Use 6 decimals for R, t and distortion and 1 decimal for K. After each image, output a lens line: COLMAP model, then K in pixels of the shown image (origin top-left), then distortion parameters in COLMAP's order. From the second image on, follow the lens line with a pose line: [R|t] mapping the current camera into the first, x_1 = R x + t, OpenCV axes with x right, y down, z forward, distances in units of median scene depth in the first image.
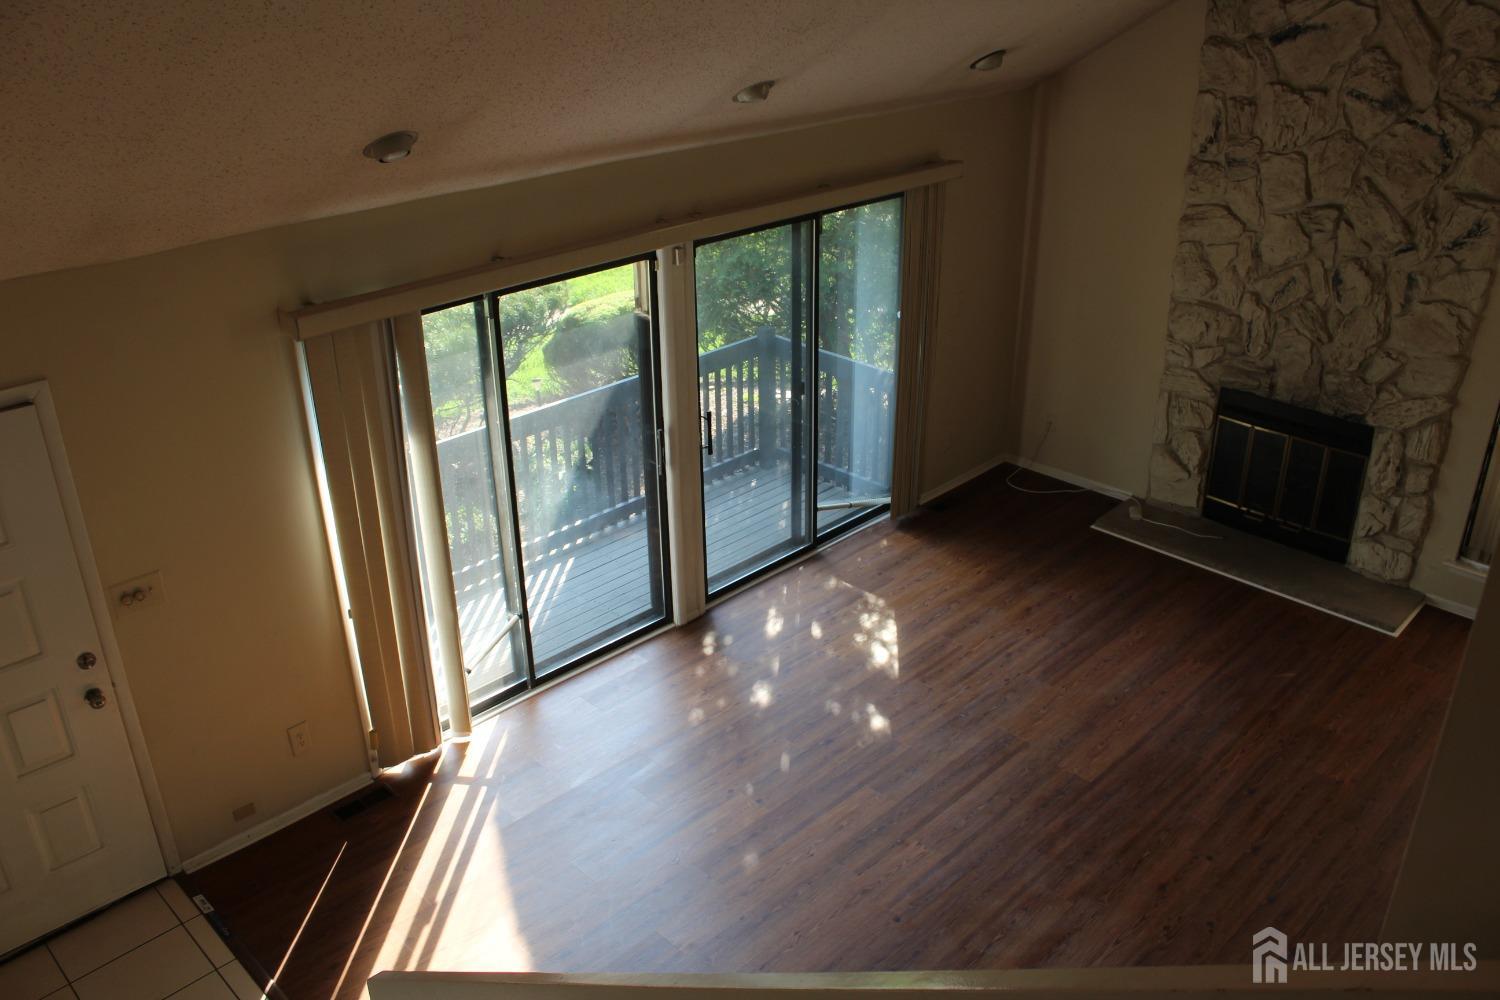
lens RADIAL K [[1251.8, 0, 745.8], [0, 1251.8, 496.0], [0, 0, 1]] dist [-0.167372, 0.147278]
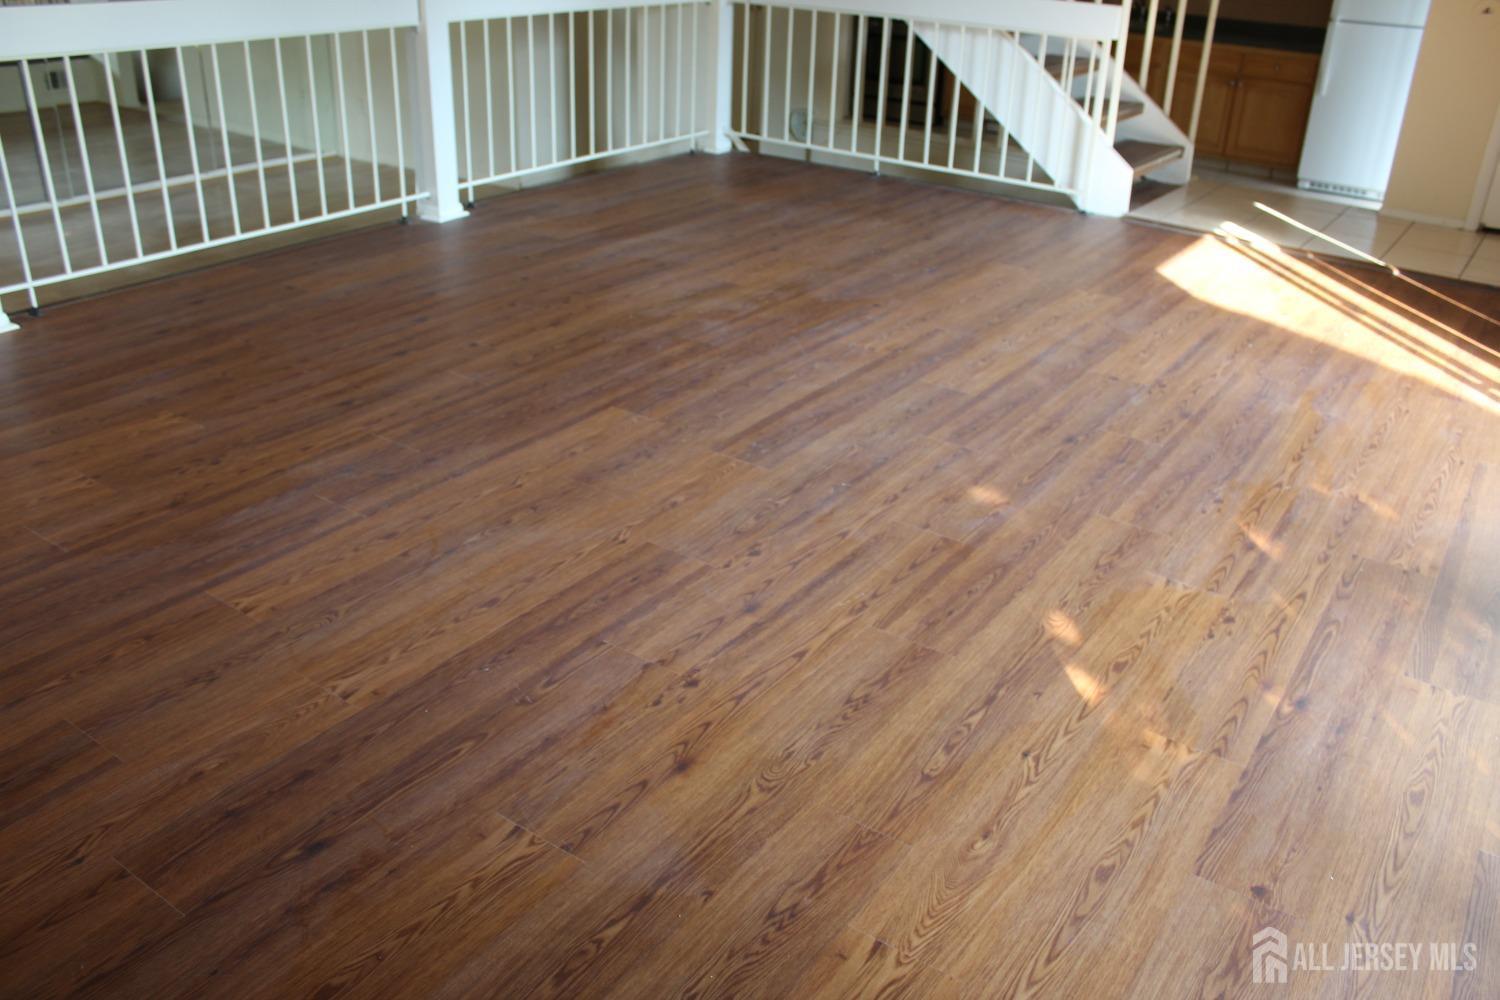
lens RADIAL K [[1251.8, 0, 752.3], [0, 1251.8, 504.0], [0, 0, 1]] dist [-0.167372, 0.147278]
pose [[-0.982816, 0.061006, -0.174217, 0.265598], [-0.100570, 0.614455, 0.782515, -0.178554], [0.154787, 0.786589, -0.597761, 1.157930]]
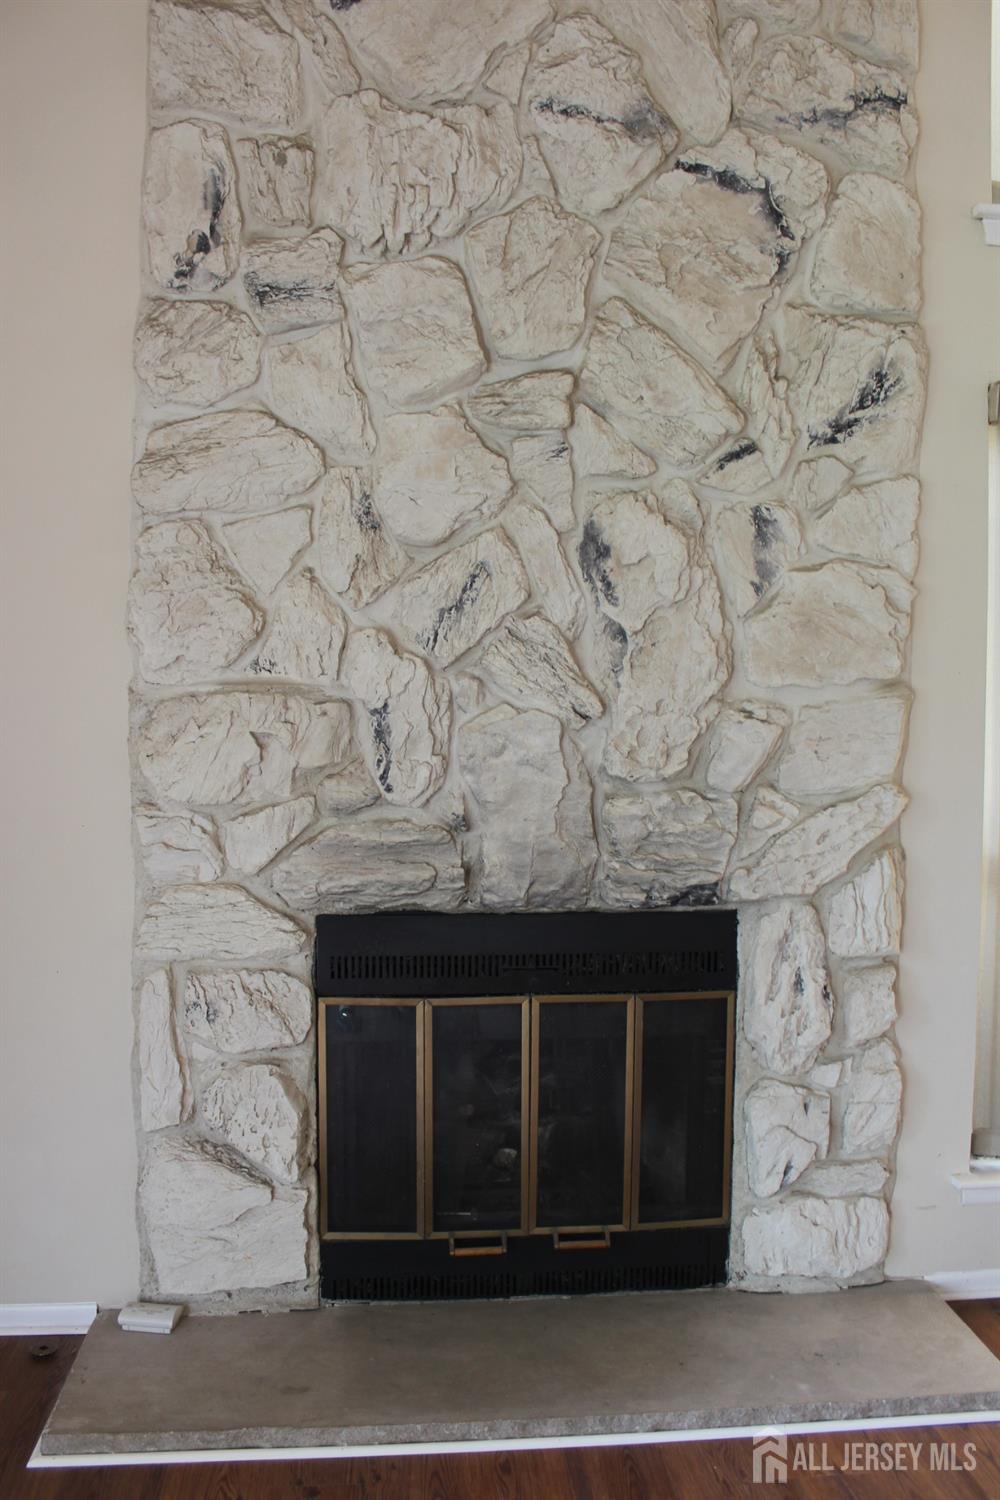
lens RADIAL K [[1251.8, 0, 477.3], [0, 1251.8, 748.1], [0, 0, 1]] dist [-0.167372, 0.147278]
pose [[0.638048, -0.004394, 0.769984, 0.151869], [0.315129, 0.913893, -0.255917, -0.028283], [-0.702559, 0.405931, 0.584492, 0.807283]]
